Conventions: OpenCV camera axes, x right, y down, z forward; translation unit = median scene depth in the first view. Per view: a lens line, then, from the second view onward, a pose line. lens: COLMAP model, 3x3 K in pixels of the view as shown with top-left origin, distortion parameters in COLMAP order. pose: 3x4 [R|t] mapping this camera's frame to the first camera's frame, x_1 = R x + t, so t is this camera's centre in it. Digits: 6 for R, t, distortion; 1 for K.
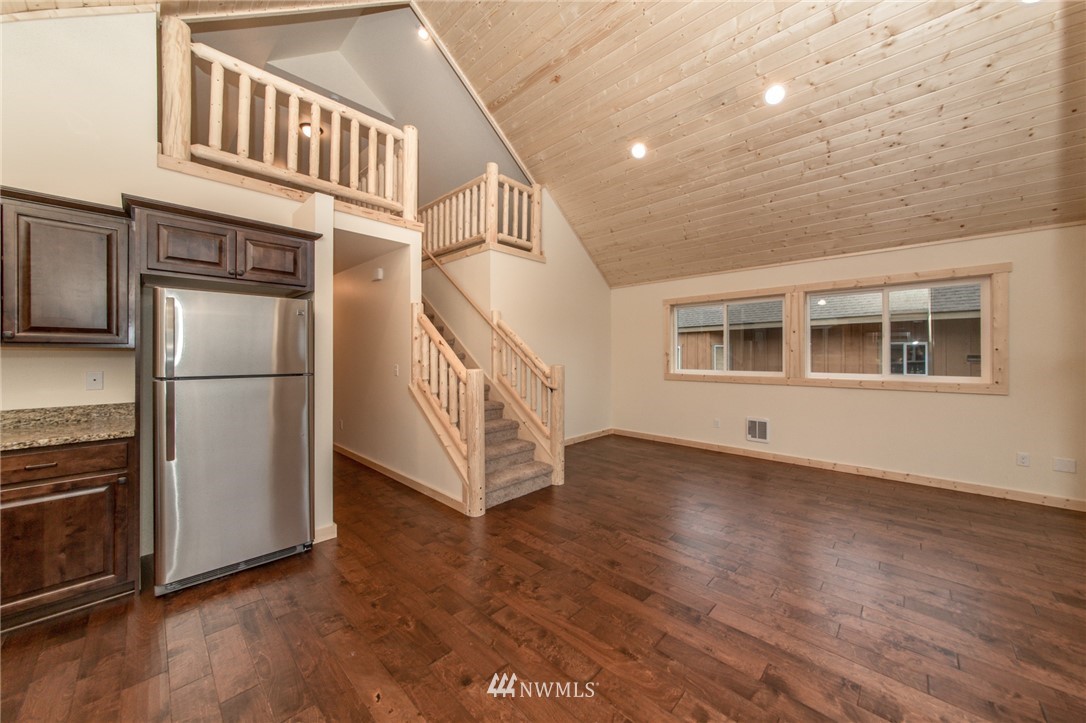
lens RADIAL K [[398.1, 0, 540.7], [0, 398.1, 351.0], [0, 0, 1]] dist [-0.001833, 0.000162]
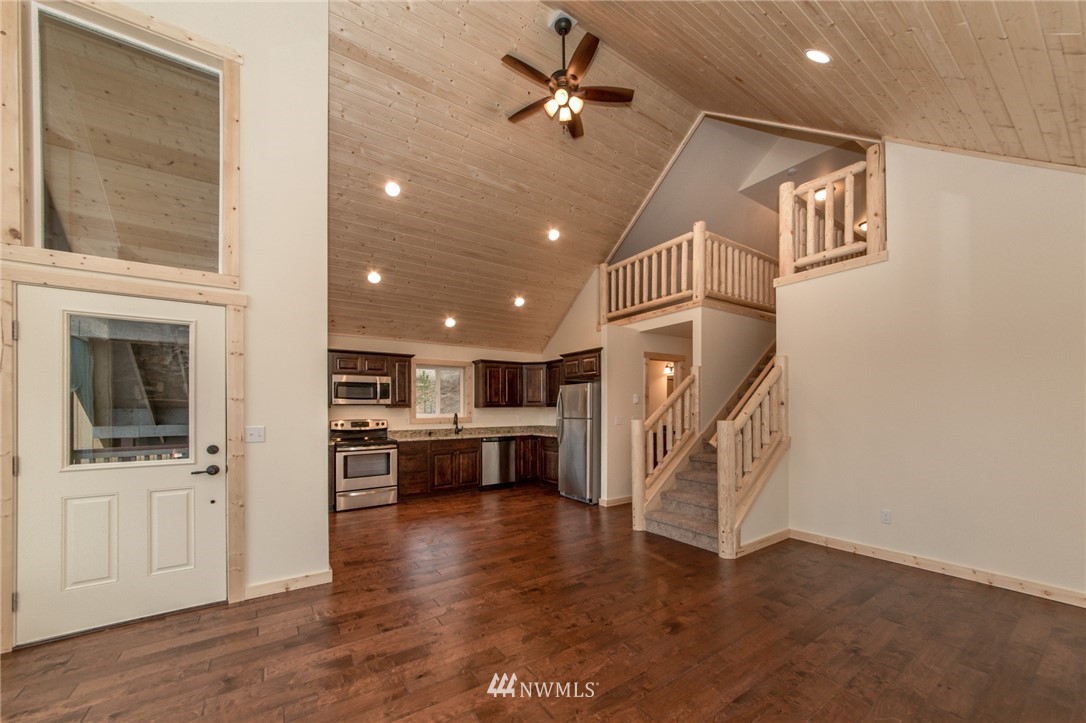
lens RADIAL K [[398.1, 0, 557.9], [0, 398.1, 422.2], [0, 0, 1]] dist [-0.001833, 0.000162]
pose [[-0.190999, 0.031596, -0.981082, 0.829542], [0.017474, 0.999433, 0.028786, 0.005663], [0.981435, -0.011645, -0.191442, 0.690912]]
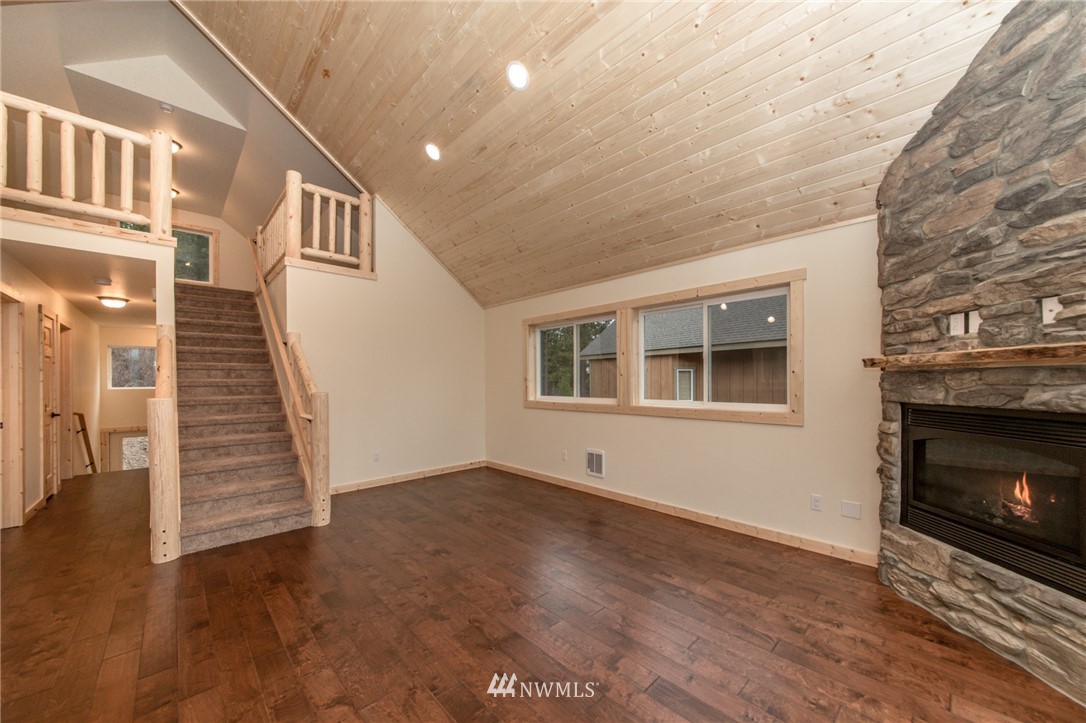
lens RADIAL K [[398.1, 0, 561.7], [0, 398.1, 381.4], [0, 0, 1]] dist [-0.001833, 0.000162]
pose [[0.999395, -0.003876, -0.034560, 0.530003], [0.004312, 0.999912, 0.012534, 0.002148], [0.034508, -0.012676, 0.999324, 0.104543]]
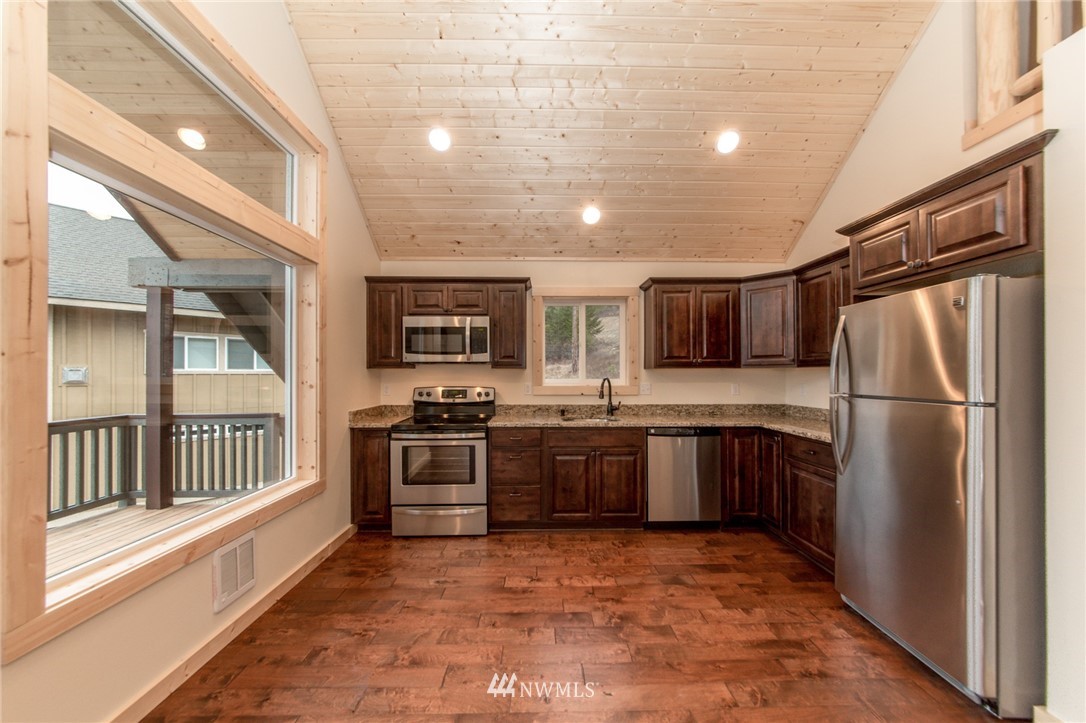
lens RADIAL K [[398.1, 0, 543.1], [0, 398.1, 365.1], [0, 0, 1]] dist [-0.001833, 0.000162]
pose [[-0.711793, -0.016622, -0.702192, 0.159181], [0.007821, 0.999470, -0.031587, 0.006164], [0.702346, -0.027975, -0.711286, 0.541769]]
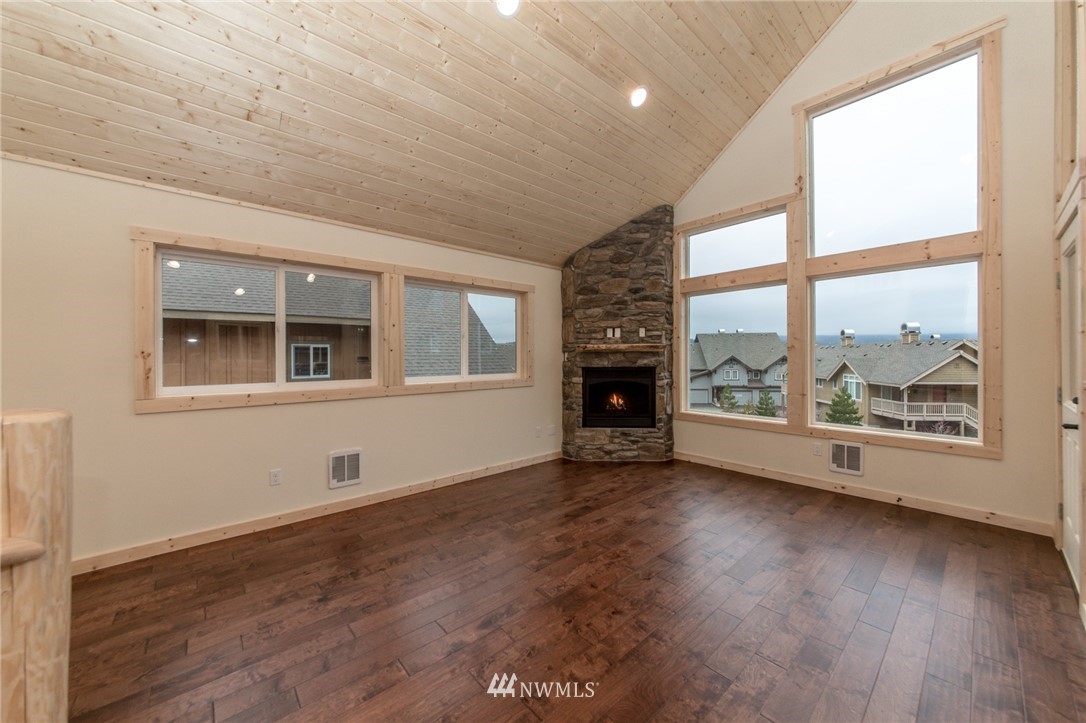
lens RADIAL K [[398.1, 0, 551.3], [0, 398.1, 357.8], [0, 0, 1]] dist [-0.001833, 0.000162]
pose [[0.075664, -0.005732, 0.997117, -0.101451], [-0.006775, 0.999957, 0.006262, 0.006639], [-0.997110, -0.007229, 0.075622, 0.640953]]
